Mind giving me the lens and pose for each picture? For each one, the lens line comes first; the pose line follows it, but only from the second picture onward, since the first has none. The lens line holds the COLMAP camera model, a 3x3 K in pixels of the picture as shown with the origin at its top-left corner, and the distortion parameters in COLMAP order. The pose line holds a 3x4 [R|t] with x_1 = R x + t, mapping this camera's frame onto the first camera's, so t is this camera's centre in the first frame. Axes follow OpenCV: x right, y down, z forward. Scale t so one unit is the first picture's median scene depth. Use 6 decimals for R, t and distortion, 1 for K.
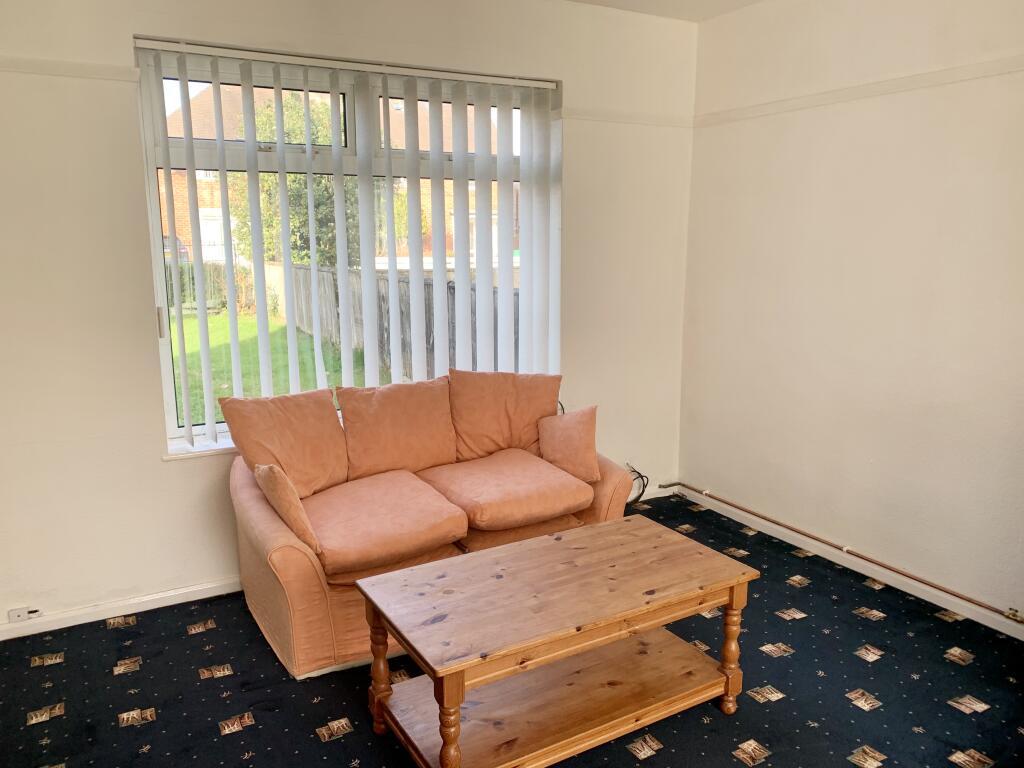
lens RADIAL K [[781.5, 0, 516.4], [0, 781.5, 378.4], [0, 0, 1]] dist [0.067523, -0.012097]
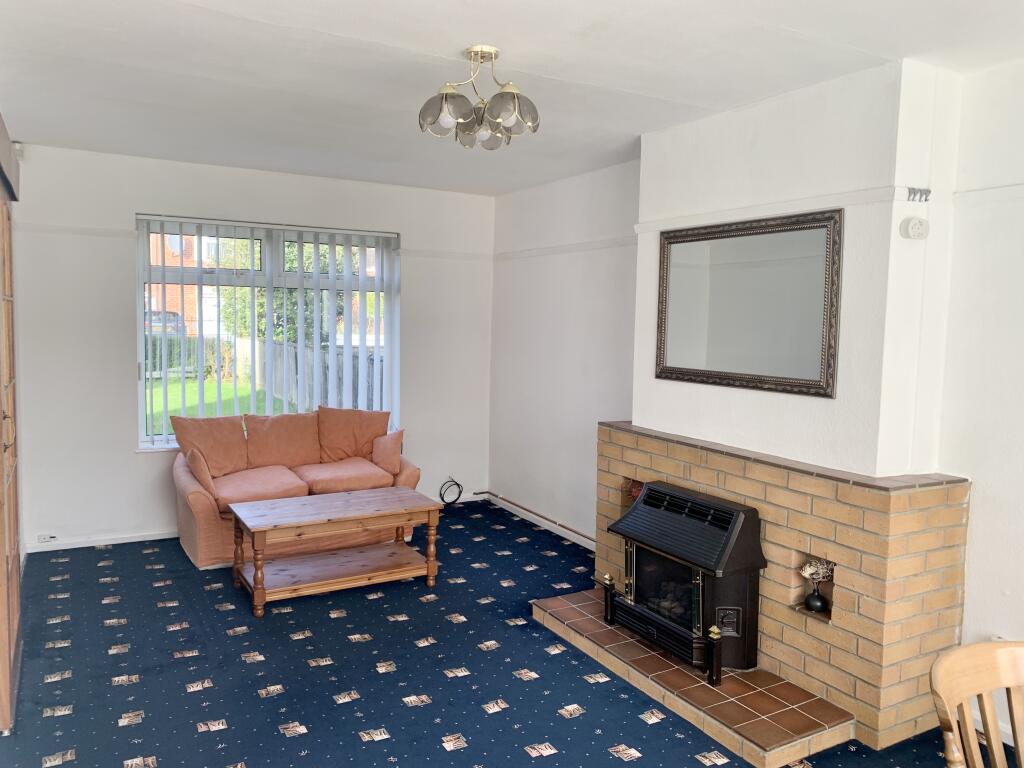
lens RADIAL K [[781.5, 0, 513.3], [0, 781.5, 384.2], [0, 0, 1]] dist [0.067523, -0.012097]
pose [[0.999677, 0.024753, -0.005731, 0.336046], [-0.025178, 0.995357, -0.092904, 0.086510], [0.003405, 0.093019, 0.995659, -0.637638]]
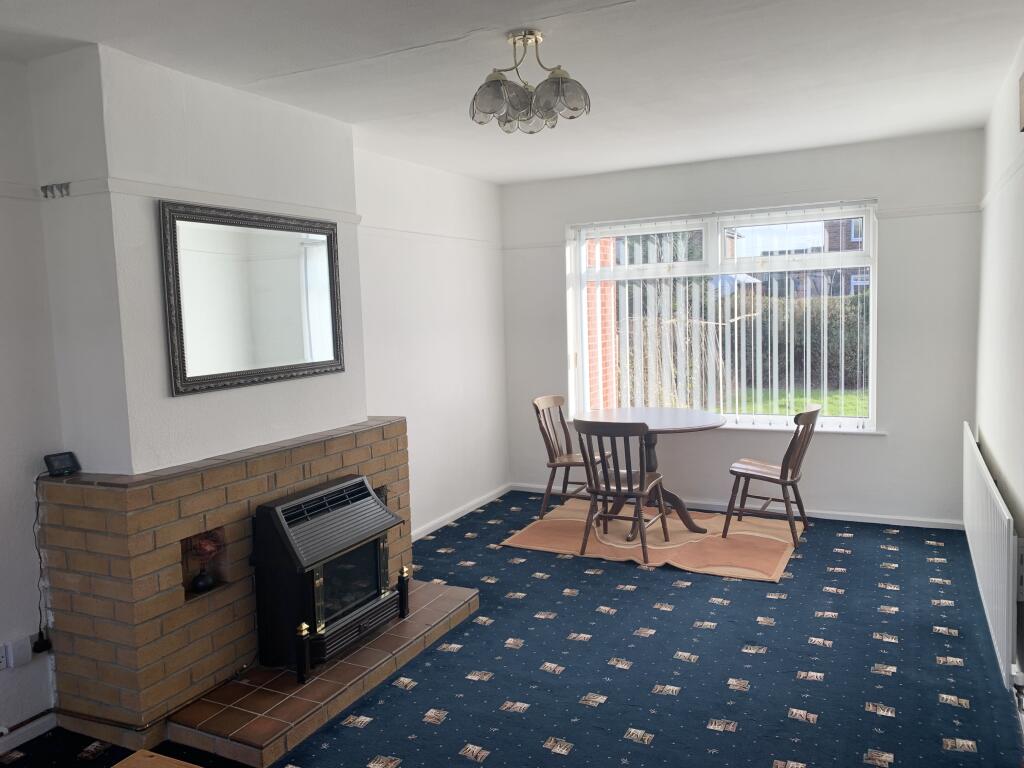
lens RADIAL K [[781.5, 0, 517.1], [0, 781.5, 383.0], [0, 0, 1]] dist [0.067523, -0.012097]
pose [[-0.540050, -0.051527, 0.840054, -0.901983], [0.198159, 0.962280, 0.186415, -0.289610], [-0.817972, 0.267138, -0.509469, 1.517168]]
